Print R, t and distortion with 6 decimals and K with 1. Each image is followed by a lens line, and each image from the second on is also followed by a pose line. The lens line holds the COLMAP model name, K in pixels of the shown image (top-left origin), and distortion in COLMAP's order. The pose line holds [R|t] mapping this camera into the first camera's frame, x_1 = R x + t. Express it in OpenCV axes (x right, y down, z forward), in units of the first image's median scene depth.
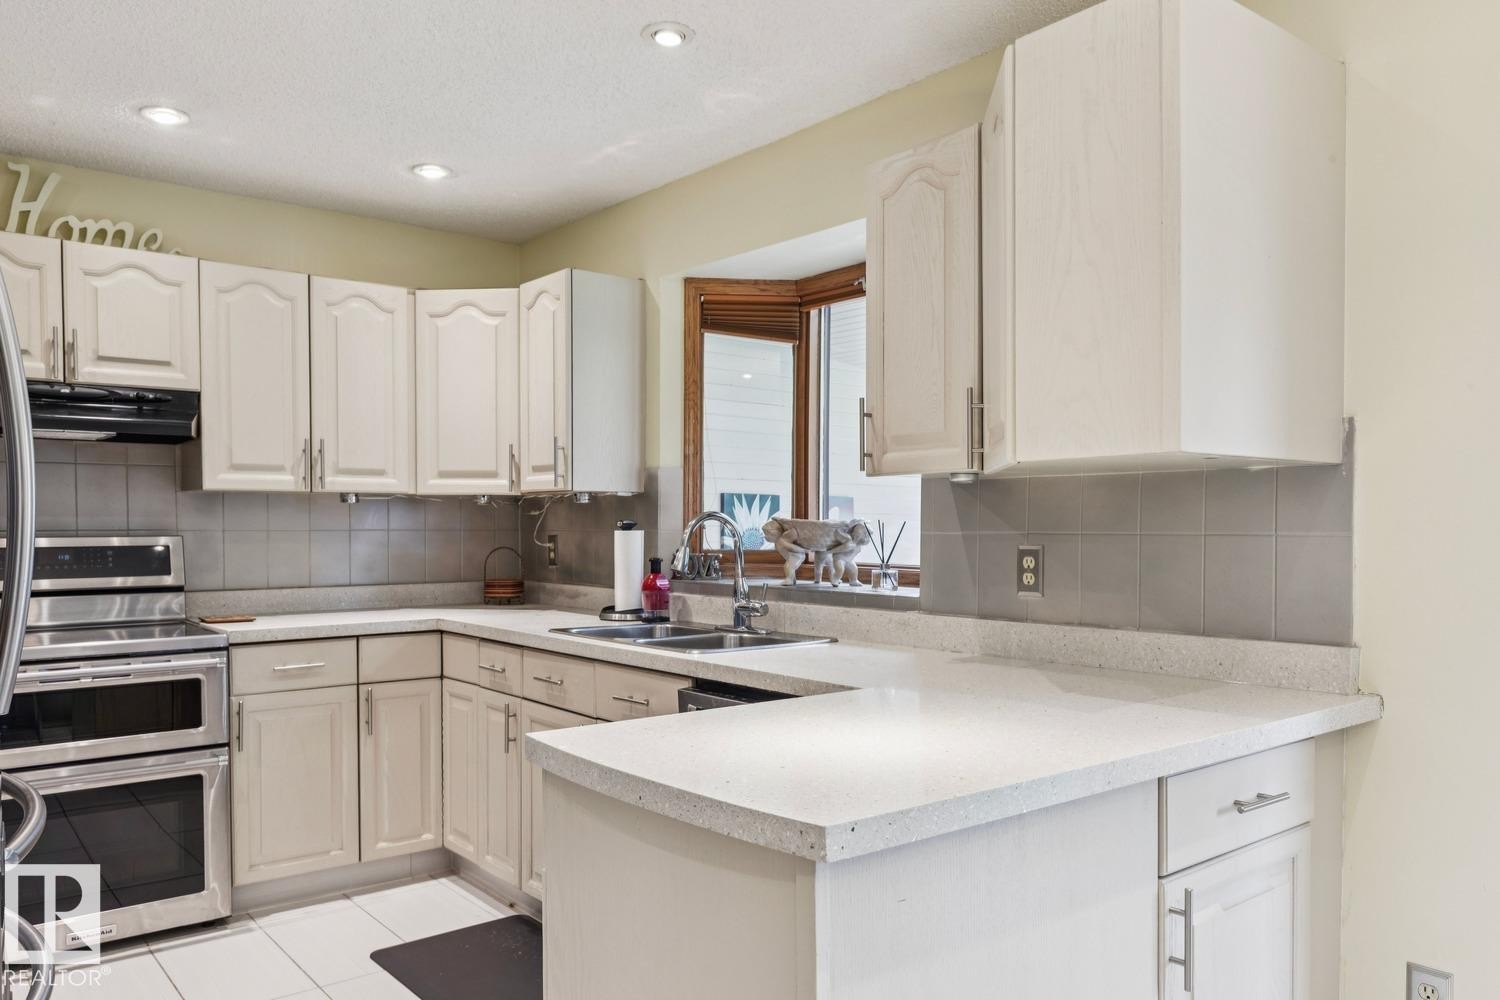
lens RADIAL K [[1102.1, 0, 757.8], [0, 1102.1, 550.3], [0, 0, 1]] dist [0.004618, -0.000666]
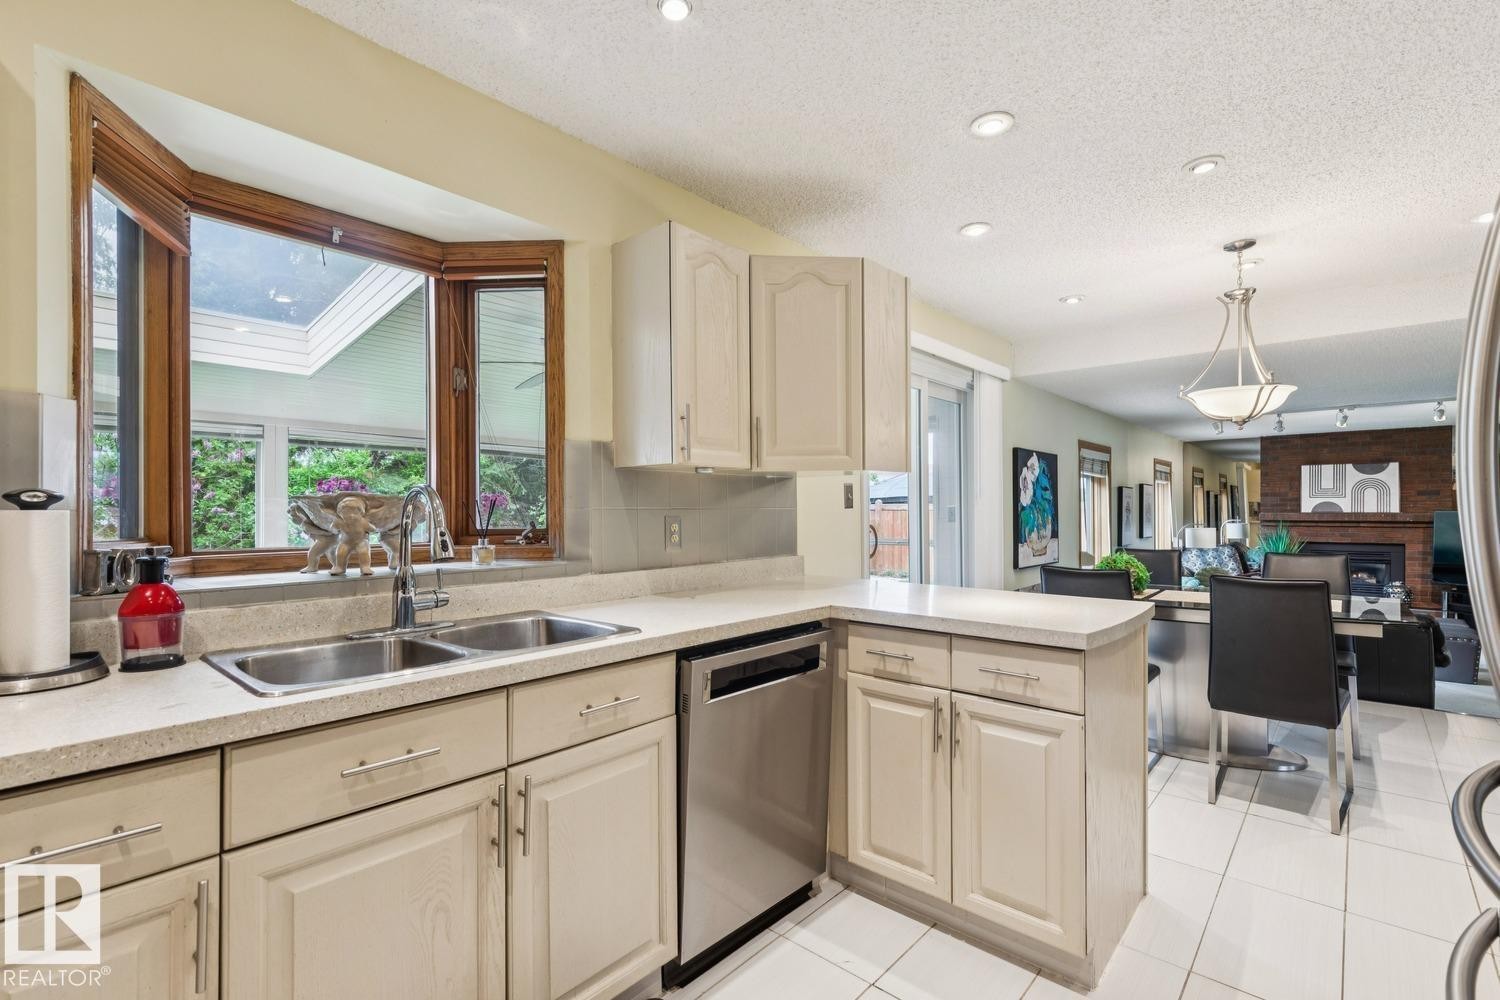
lens RADIAL K [[687.1, 0, 750.5], [0, 687.1, 506.7], [0, 0, 1]] dist [0.007917, -0.000542]
pose [[-0.163192, 0.004496, 0.986584, -0.509025], [0.027223, 0.999629, -0.000053, -0.010581], [-0.986219, 0.026849, -0.163254, 0.755977]]
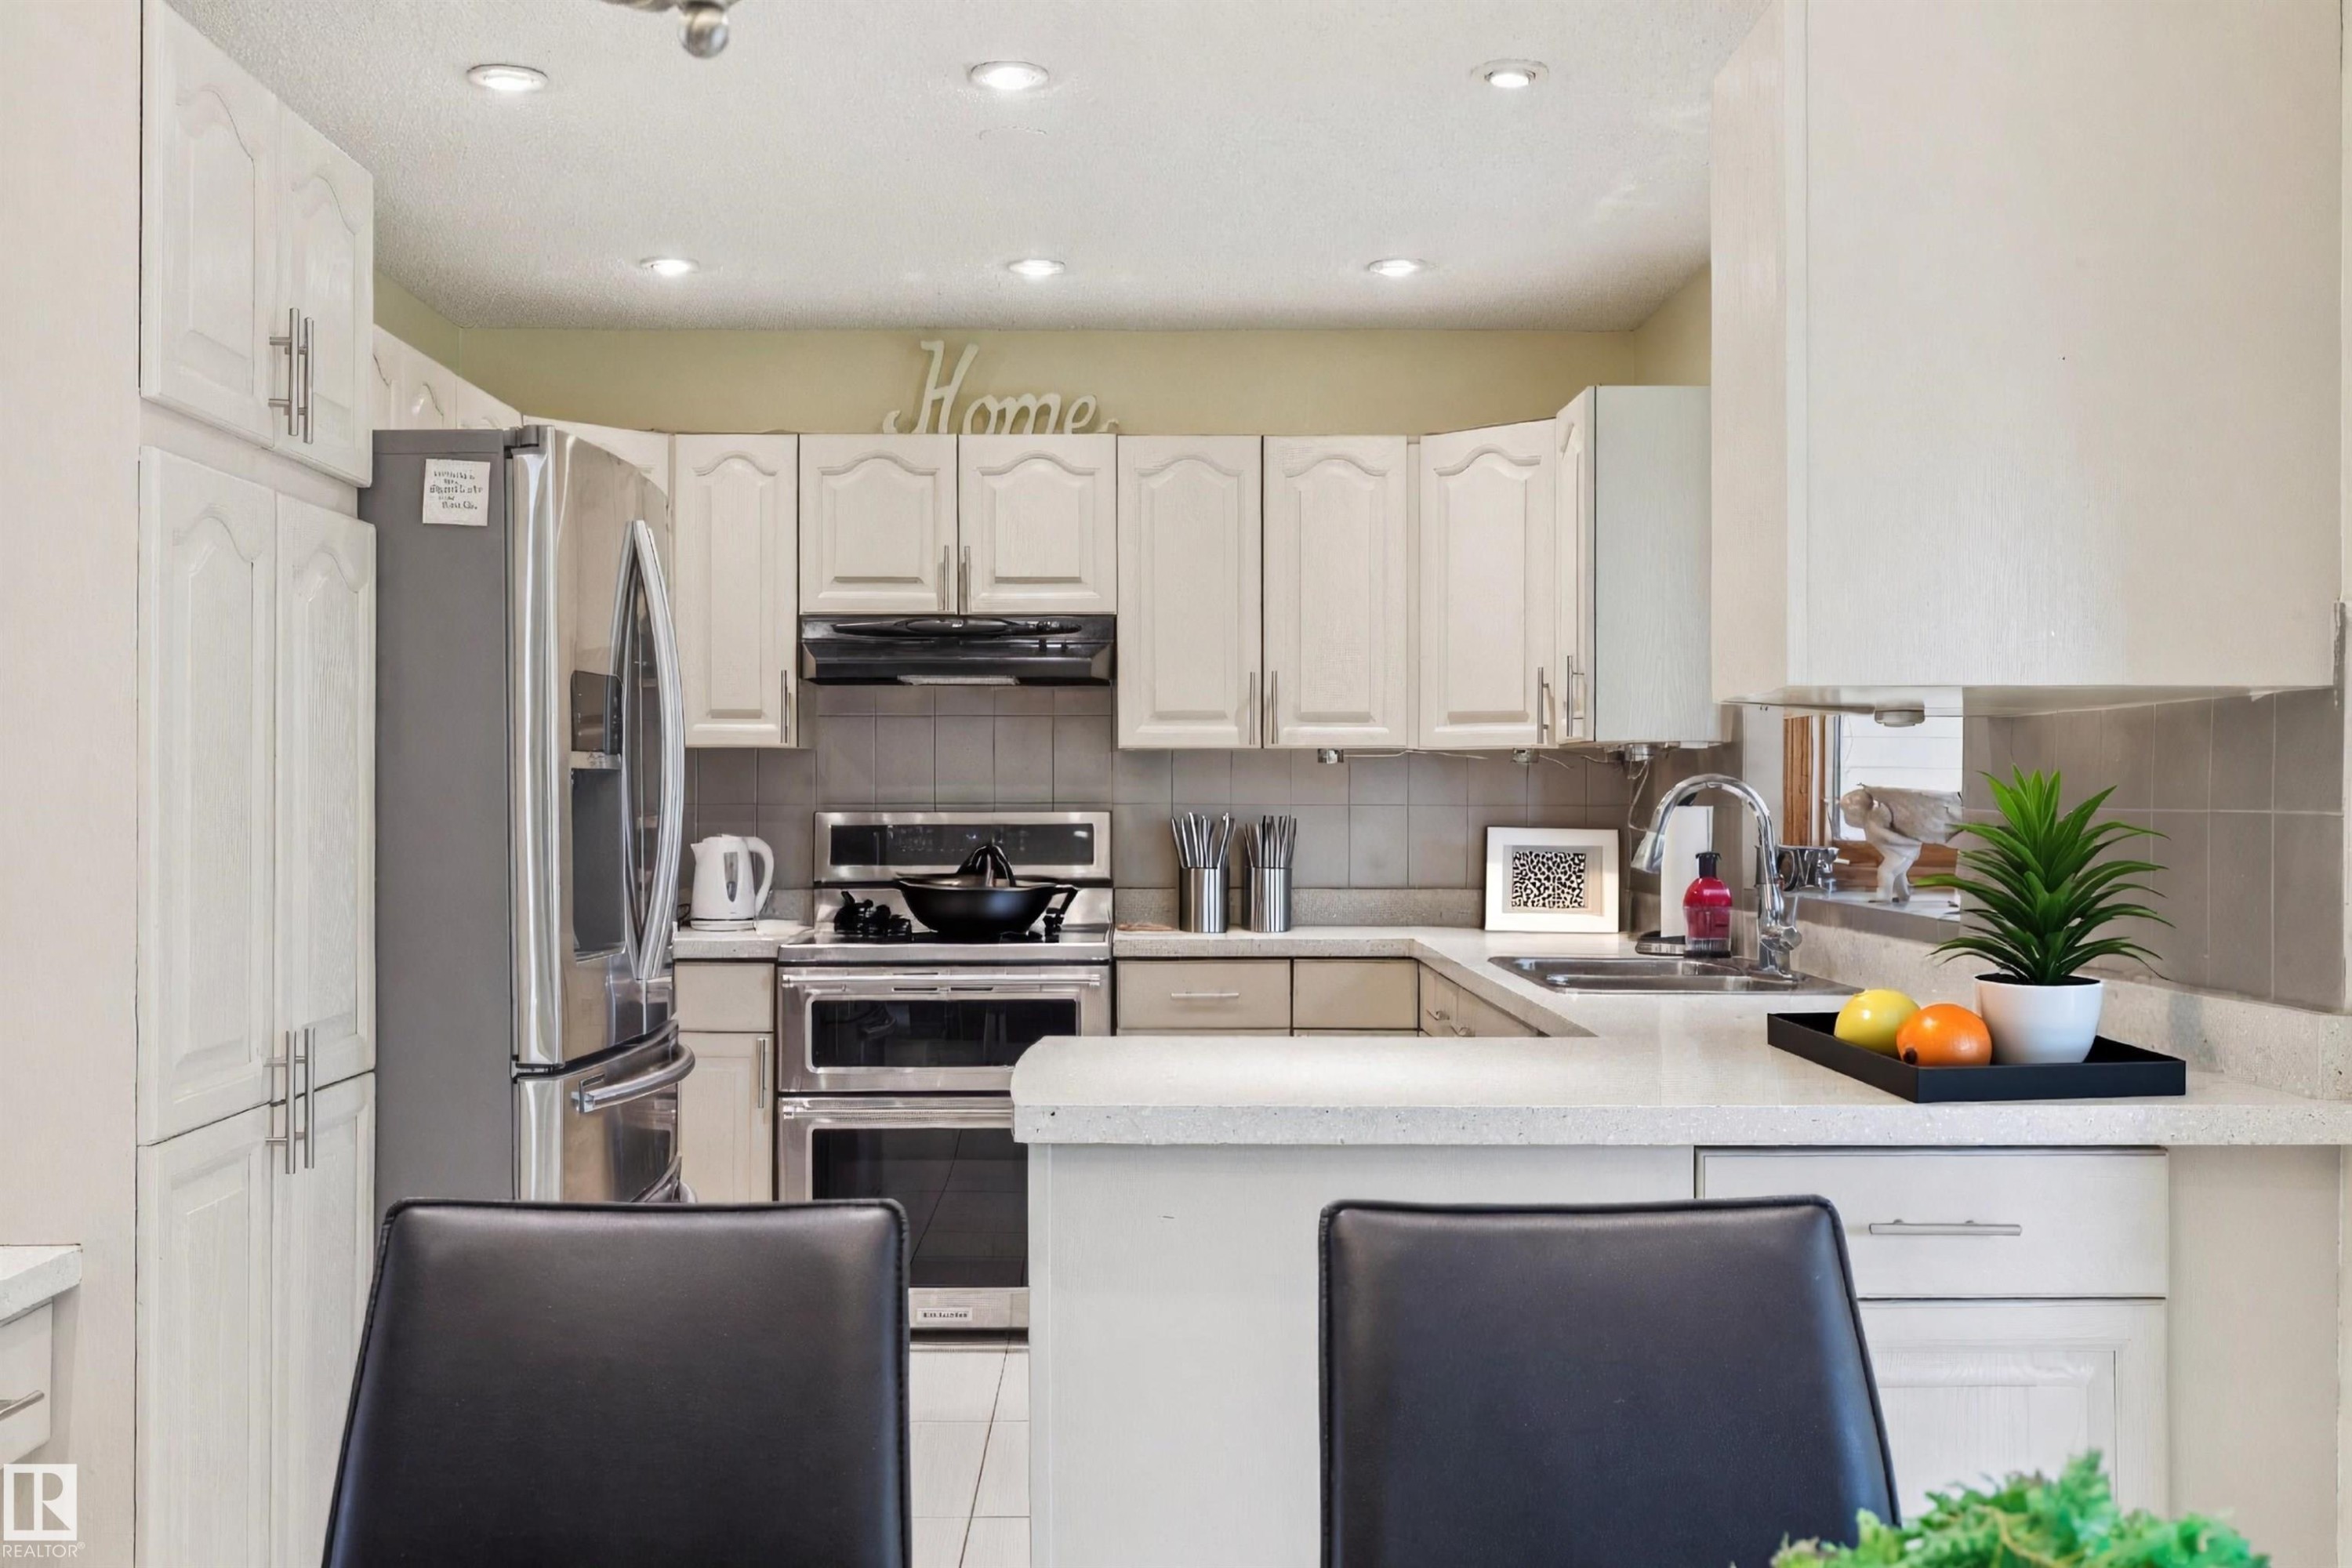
lens RADIAL K [[2254.9, 0, 1163.9], [0, 2254.9, 792.1], [0, 0, 1]] dist [0.026715, 0.000000]
pose [[0.786410, -0.000243, -0.617705, 0.440010], [-0.015475, 0.999678, -0.020096, 0.003956], [0.617511, 0.025363, 0.786153, -0.155238]]
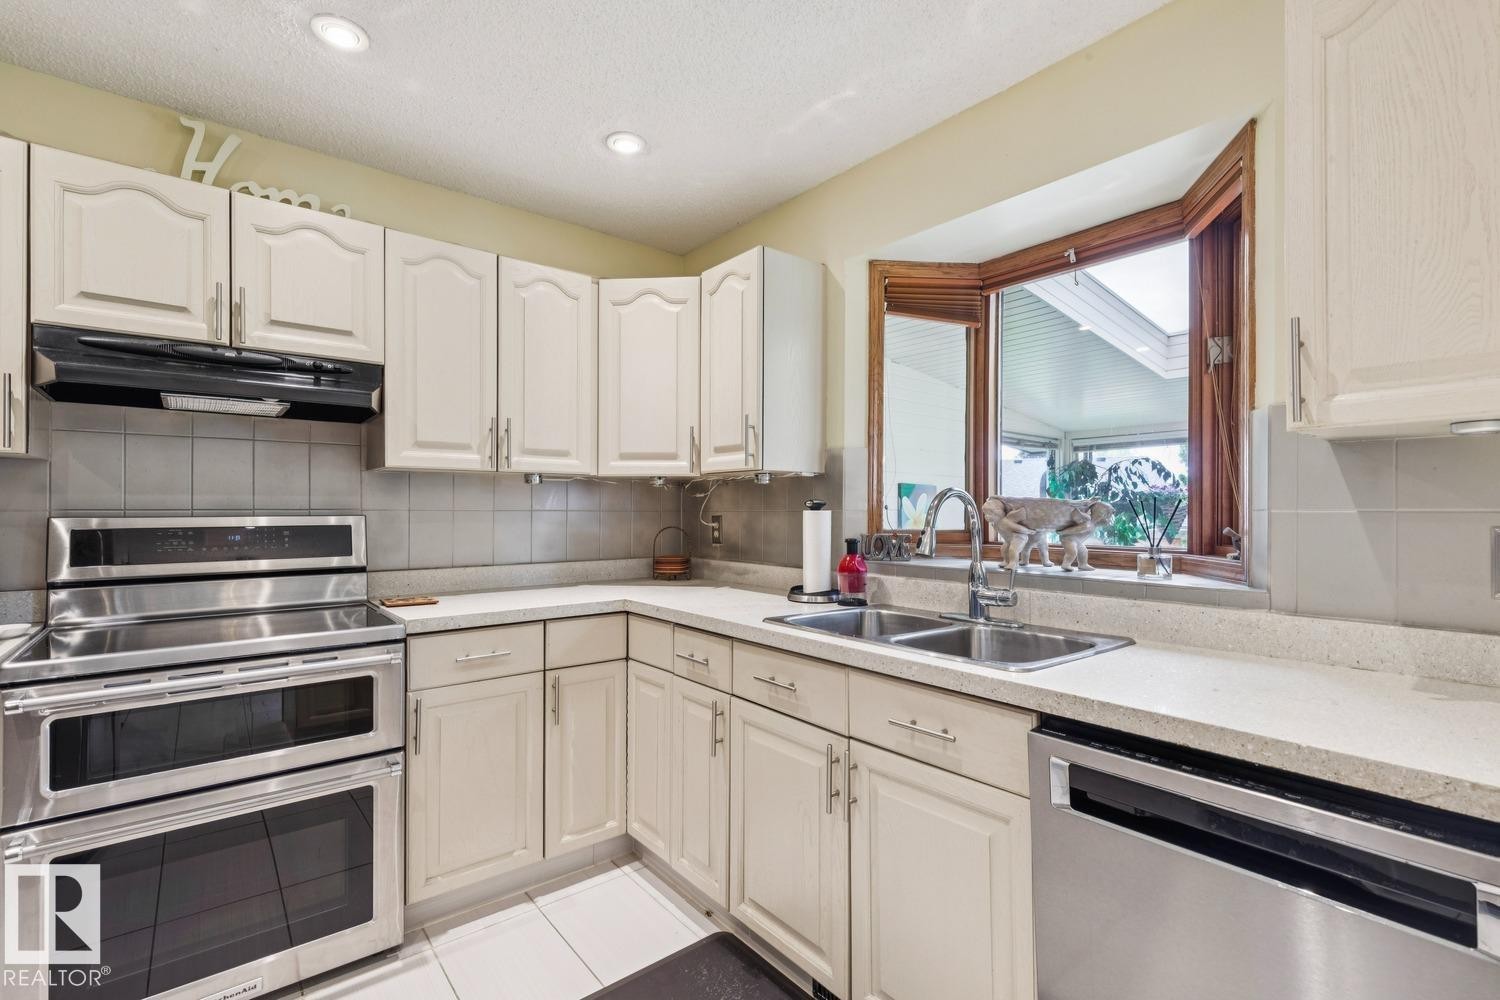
lens RADIAL K [[687.1, 0, 764.0], [0, 687.1, 505.3], [0, 0, 1]] dist [0.007917, -0.000542]
pose [[0.999997, 0.001280, 0.002043, -0.173278], [-0.001214, 0.999499, -0.031640, -0.003121], [-0.002082, 0.031637, 0.999497, 0.398306]]
